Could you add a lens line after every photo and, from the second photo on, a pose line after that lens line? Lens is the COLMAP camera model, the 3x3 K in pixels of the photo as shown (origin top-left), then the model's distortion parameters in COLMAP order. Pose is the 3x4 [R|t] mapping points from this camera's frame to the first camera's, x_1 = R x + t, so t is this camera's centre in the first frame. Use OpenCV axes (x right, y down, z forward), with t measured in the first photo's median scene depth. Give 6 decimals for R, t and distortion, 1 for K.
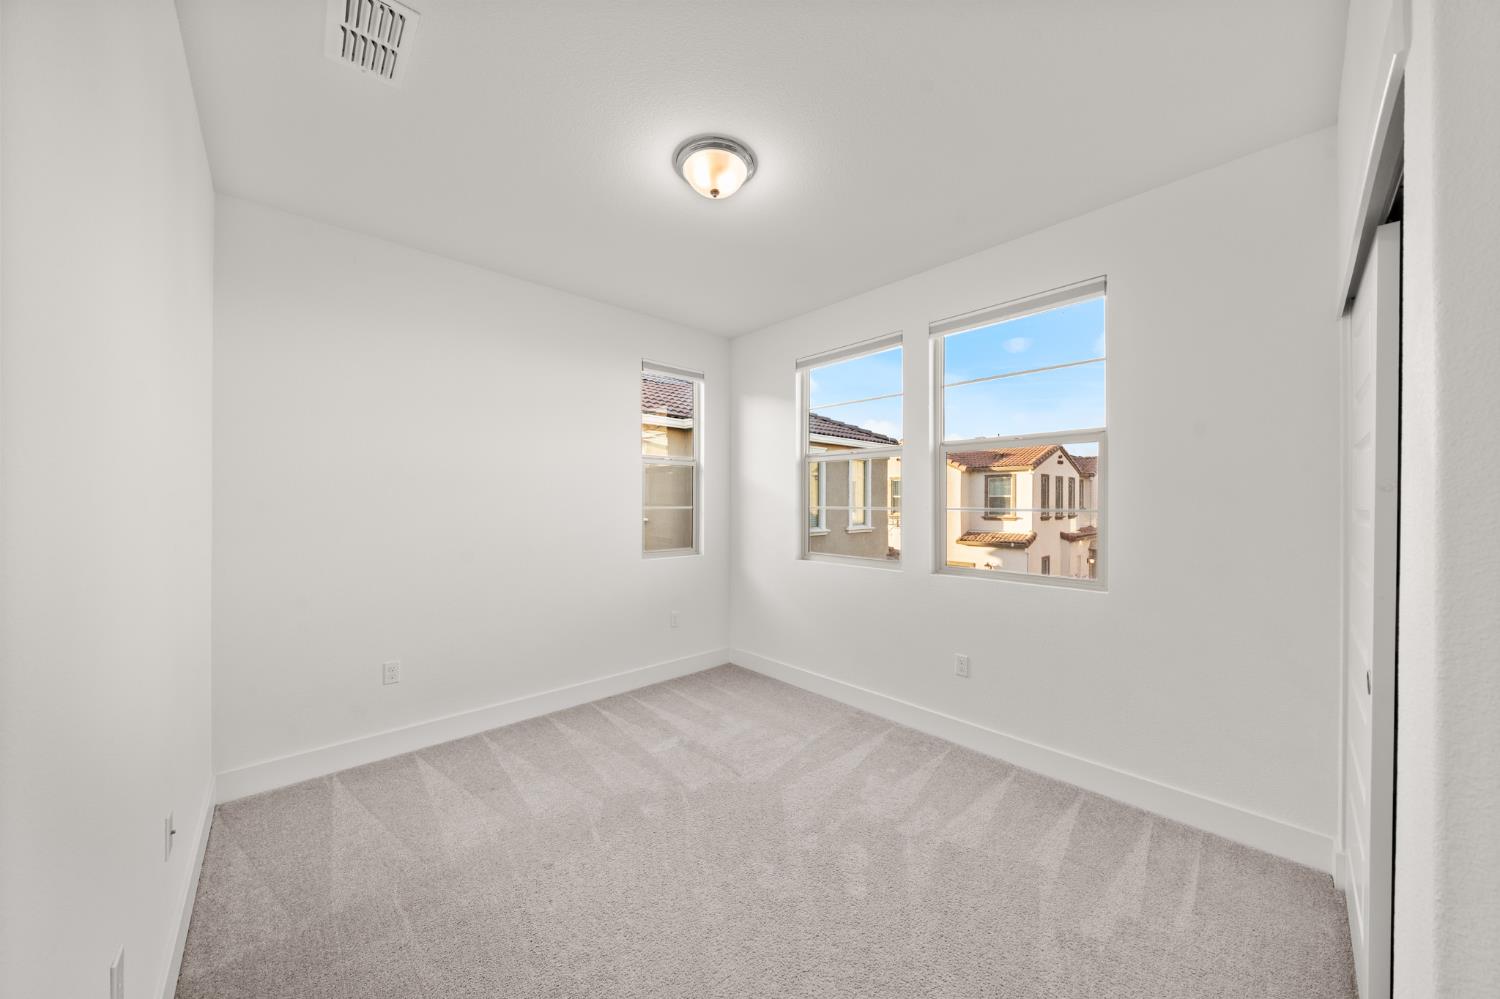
lens RADIAL K [[515.0, 0, 755.2], [0, 515.0, 499.8], [0, 0, 1]] dist [-0.005057, 0.000267]
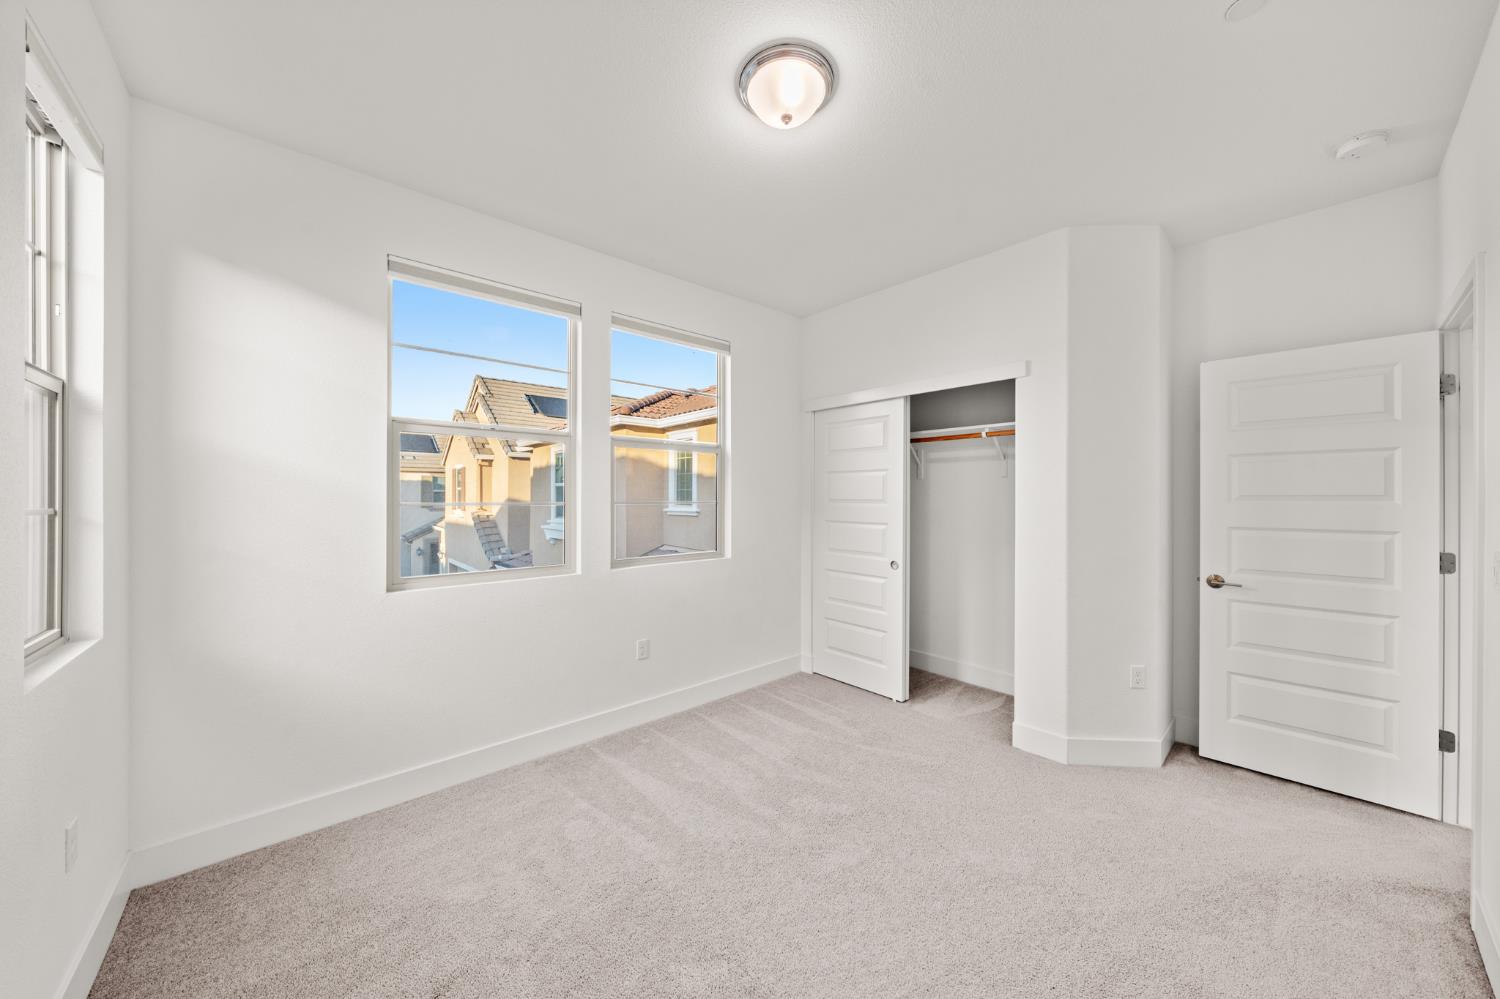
lens RADIAL K [[515.0, 0, 746.1], [0, 515.0, 494.7], [0, 0, 1]] dist [-0.005057, 0.000267]
pose [[0.029591, -0.002316, 0.999559, -0.706560], [-0.007565, 0.999968, 0.002541, -0.002043], [-0.999533, -0.007637, 0.029572, 0.815657]]
